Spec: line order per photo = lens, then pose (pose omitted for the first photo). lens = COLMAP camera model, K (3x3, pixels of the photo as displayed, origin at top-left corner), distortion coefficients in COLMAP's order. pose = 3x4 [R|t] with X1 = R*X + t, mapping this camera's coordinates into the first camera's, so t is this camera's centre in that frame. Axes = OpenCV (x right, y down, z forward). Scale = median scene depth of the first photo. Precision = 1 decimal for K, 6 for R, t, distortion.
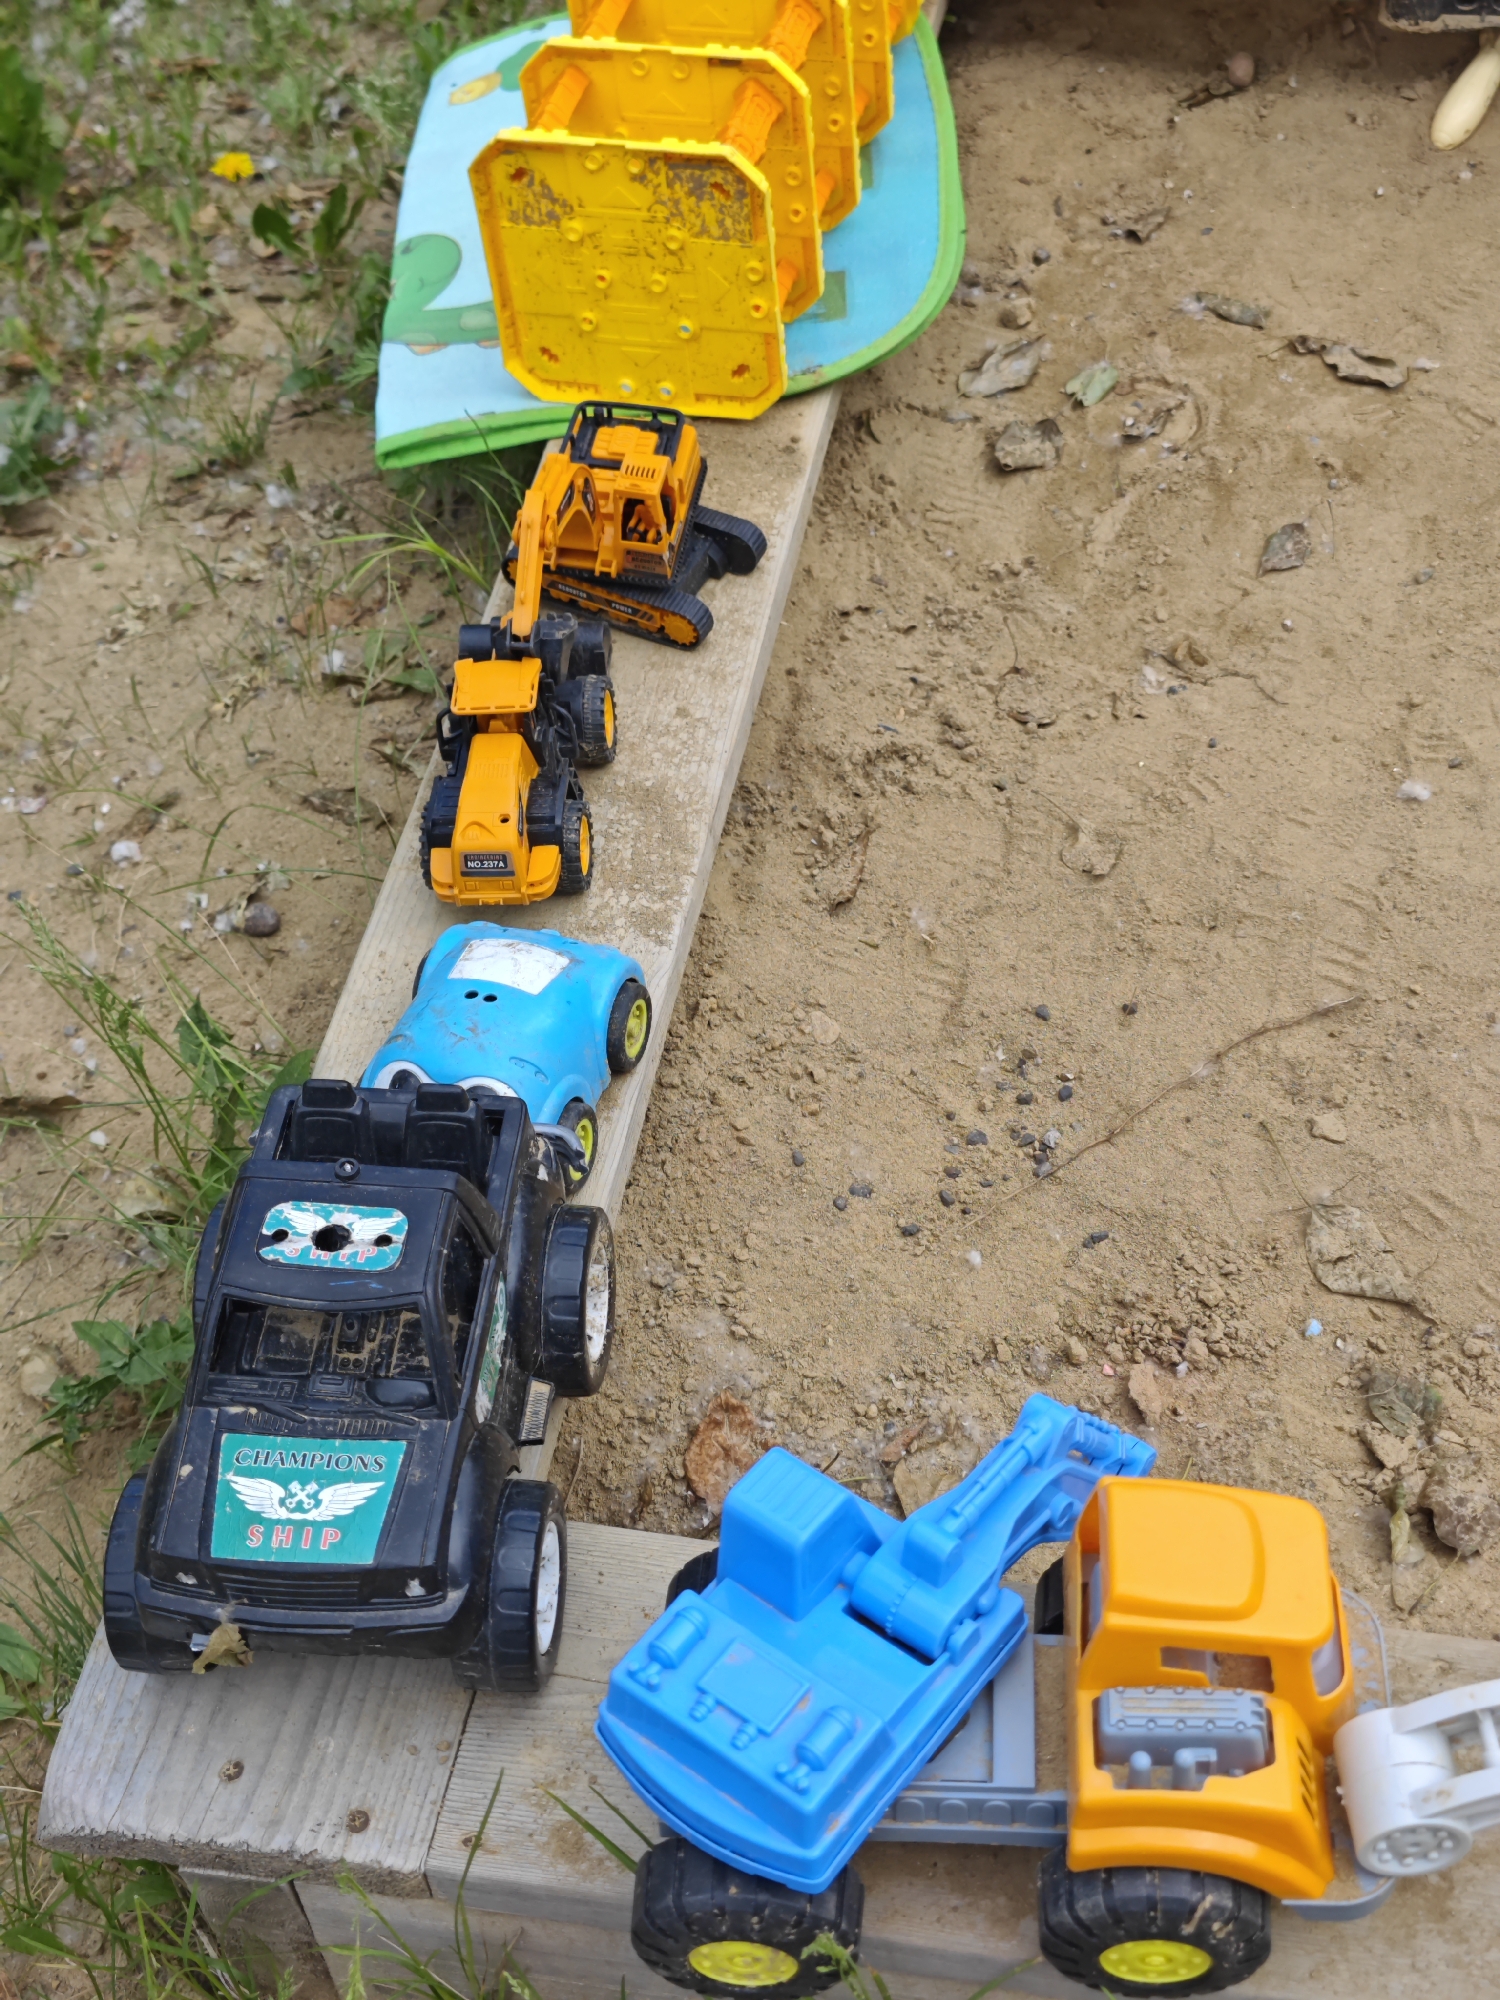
lens RADIAL K [[2762.9, 0, 750.0], [0, 2762.9, 1000.0], [0, 0, 1]] dist [0.043786, 0.041476]
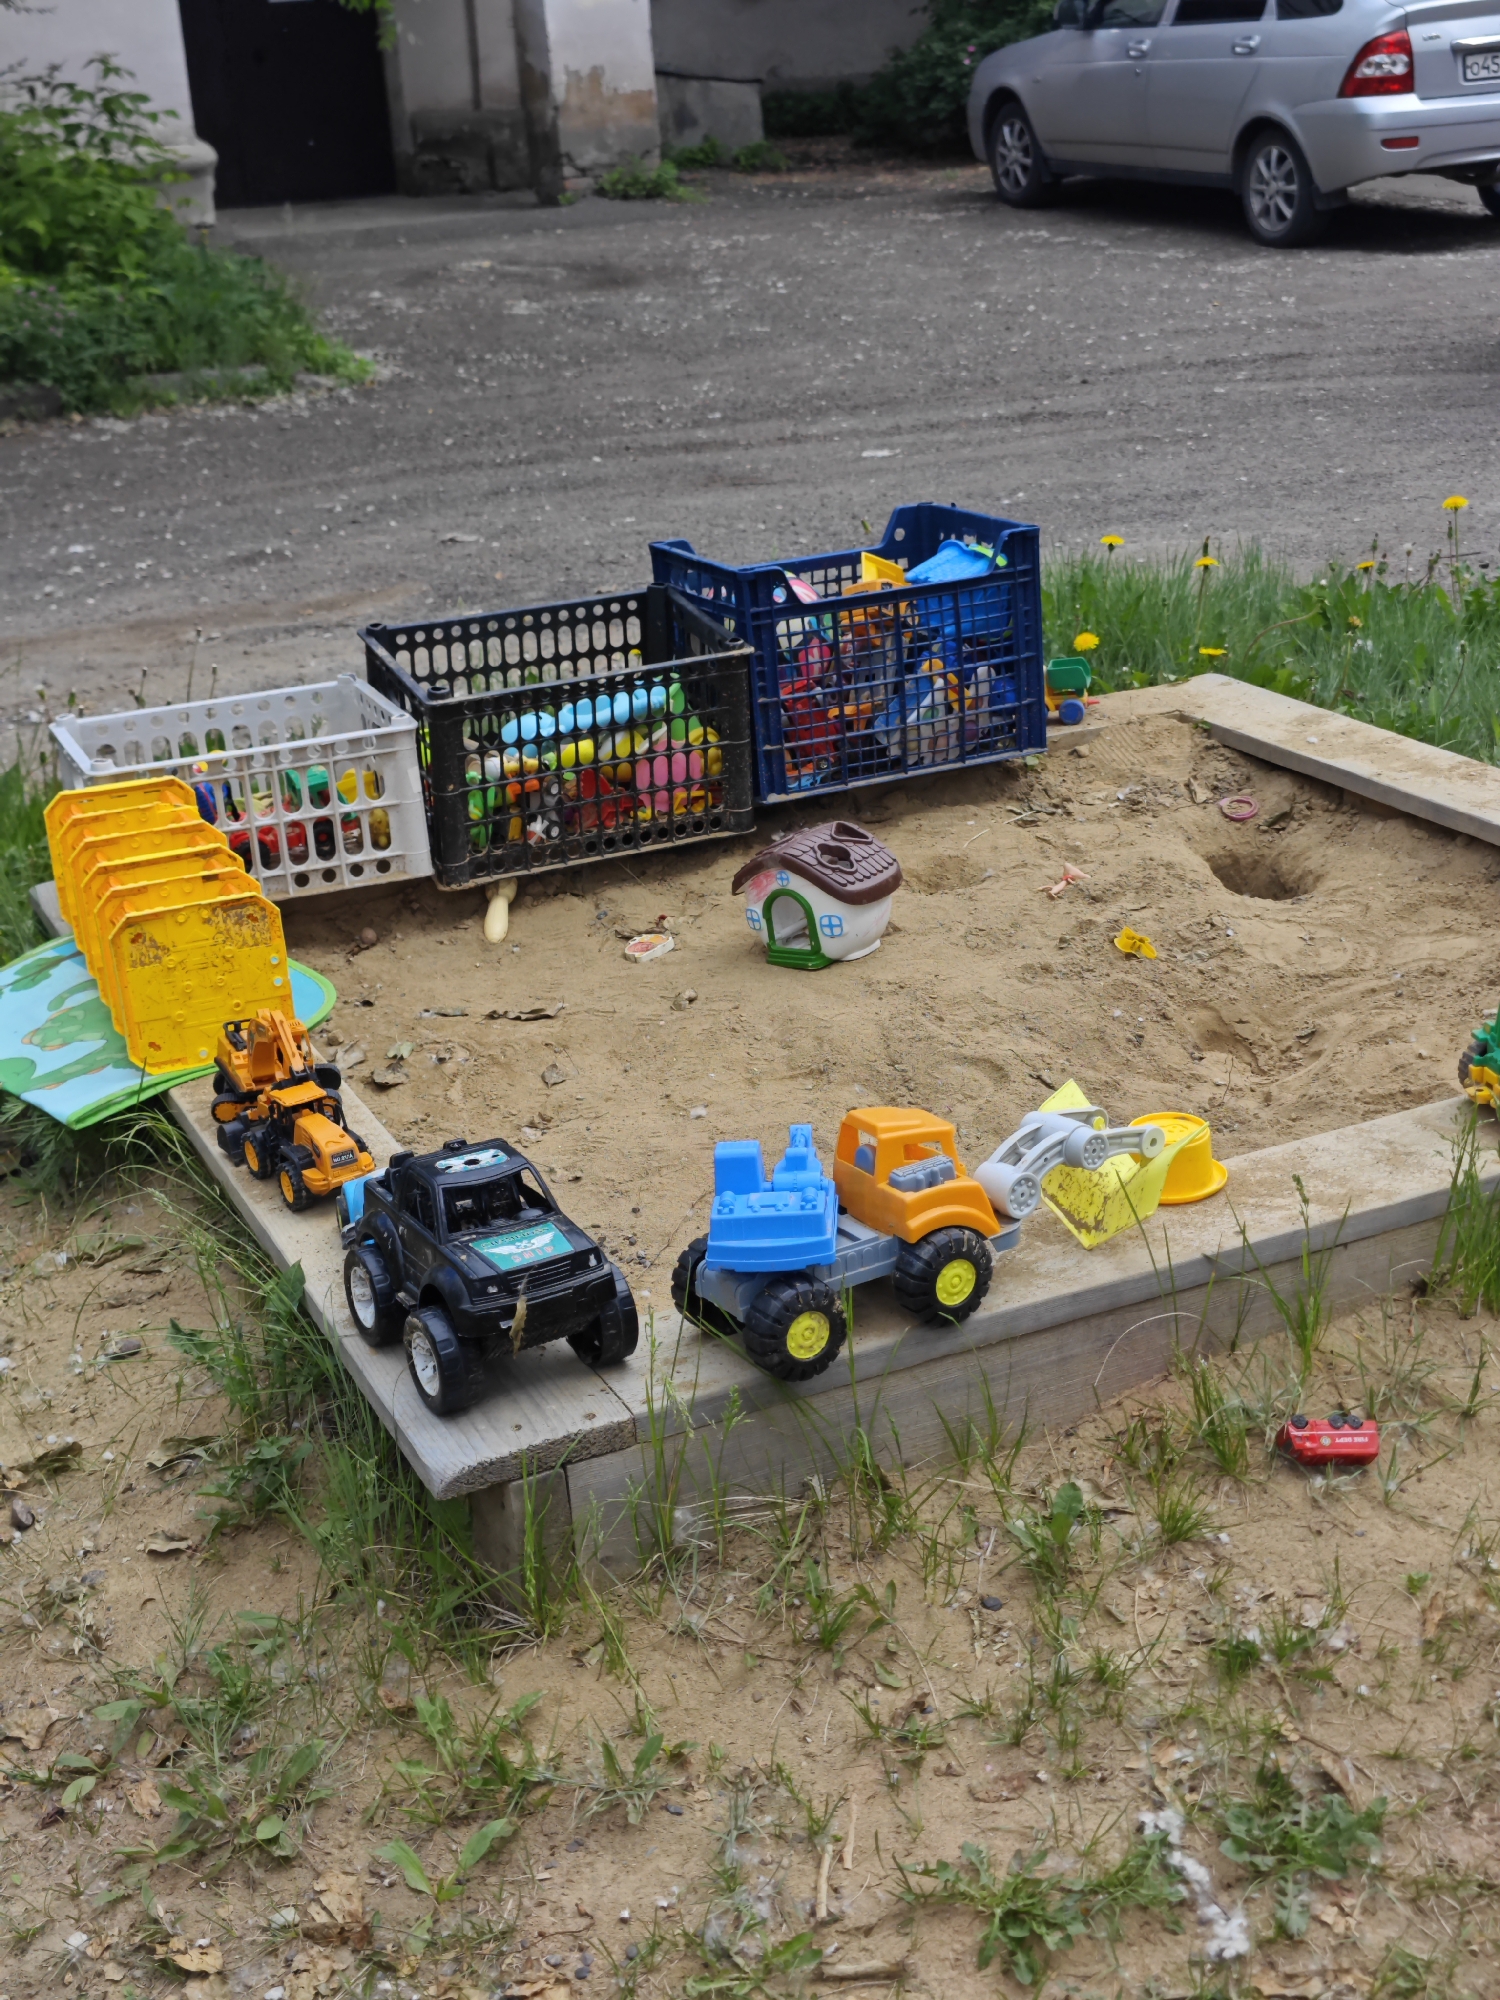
lens RADIAL K [[2762.9, 0, 750.0], [0, 2762.9, 1000.0], [0, 0, 1]] dist [0.043786, 0.041476]
pose [[0.821218, -0.177408, 0.542336, -0.751401], [0.426436, 0.822335, -0.376719, 0.594122], [-0.379149, 0.540639, 0.750969, -0.490183]]
